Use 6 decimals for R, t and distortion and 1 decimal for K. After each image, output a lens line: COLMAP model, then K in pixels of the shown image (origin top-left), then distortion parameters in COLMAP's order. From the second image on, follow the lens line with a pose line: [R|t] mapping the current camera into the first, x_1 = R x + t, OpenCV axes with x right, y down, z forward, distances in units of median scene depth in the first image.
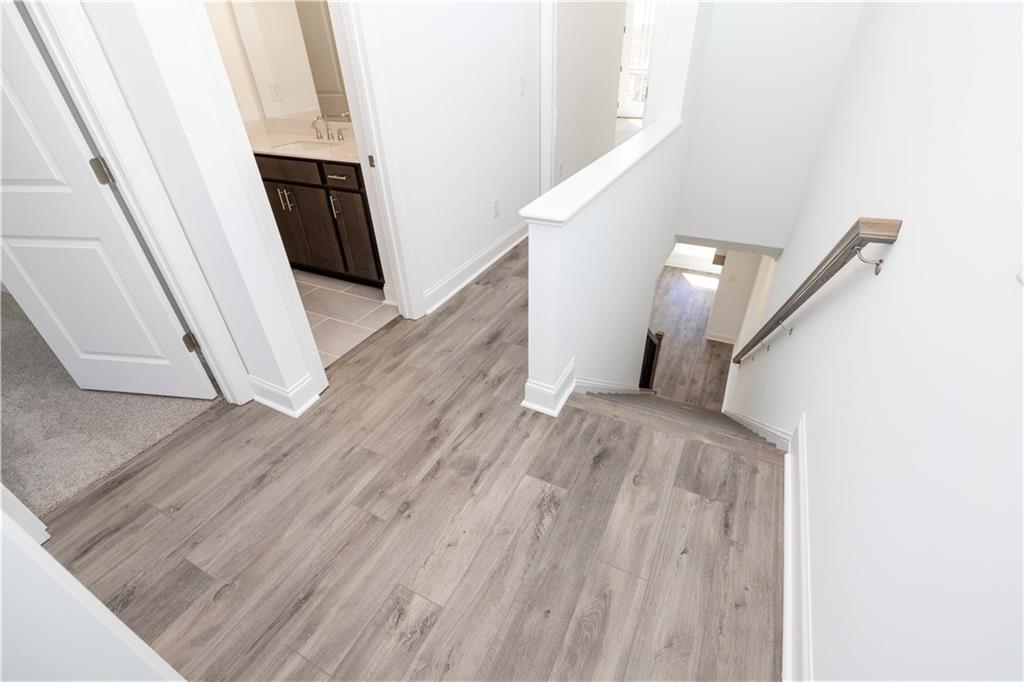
lens RADIAL K [[451.3, 0, 511.1], [0, 451.3, 342.1], [0, 0, 1]] dist [-0.000670, -0.000028]
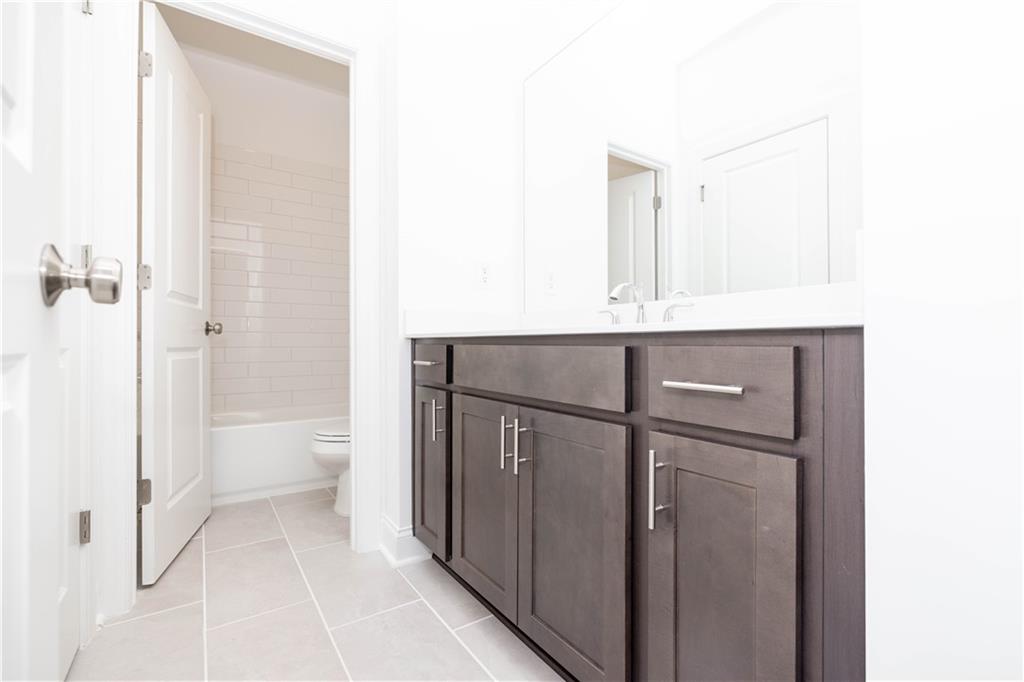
lens RADIAL K [[451.3, 0, 511.3], [0, 451.3, 341.9], [0, 0, 1]] dist [-0.000670, -0.000028]
pose [[0.881299, 0.021933, -0.472050, -0.338736], [-0.278346, 0.831342, -0.481035, -0.214779], [0.381884, 0.555329, 0.738765, 0.705161]]
